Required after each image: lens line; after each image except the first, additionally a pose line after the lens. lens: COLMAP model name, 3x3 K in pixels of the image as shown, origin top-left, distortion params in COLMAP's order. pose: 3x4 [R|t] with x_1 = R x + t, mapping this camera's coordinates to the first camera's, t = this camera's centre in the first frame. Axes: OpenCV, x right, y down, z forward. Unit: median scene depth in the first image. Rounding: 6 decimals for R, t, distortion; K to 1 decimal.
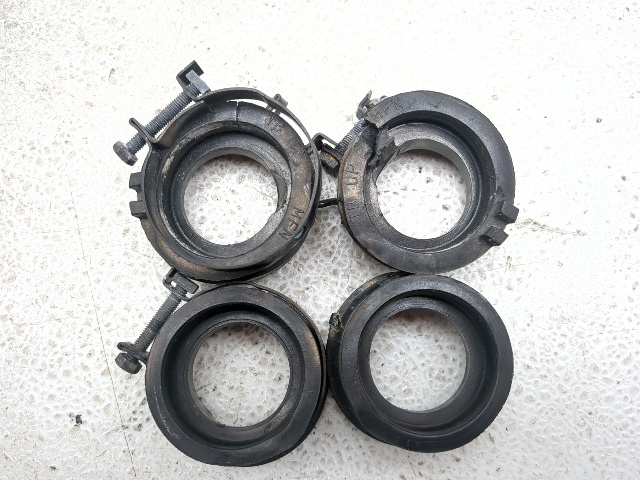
lens RADIAL K [[589.6, 0, 320.0], [0, 589.6, 240.0], [0, 0, 1]] dist [-0.040787, -0.002392]
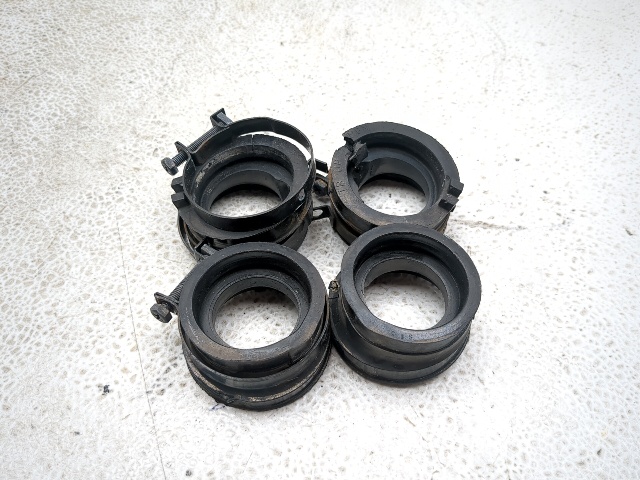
lens RADIAL K [[589.6, 0, 320.0], [0, 589.6, 240.0], [0, 0, 1]] dist [-0.040787, -0.002392]
pose [[0.998039, -0.048031, 0.040135, -0.043681], [0.061441, 0.874172, -0.481713, 0.607535], [-0.011948, 0.483234, 0.875409, -0.097819]]
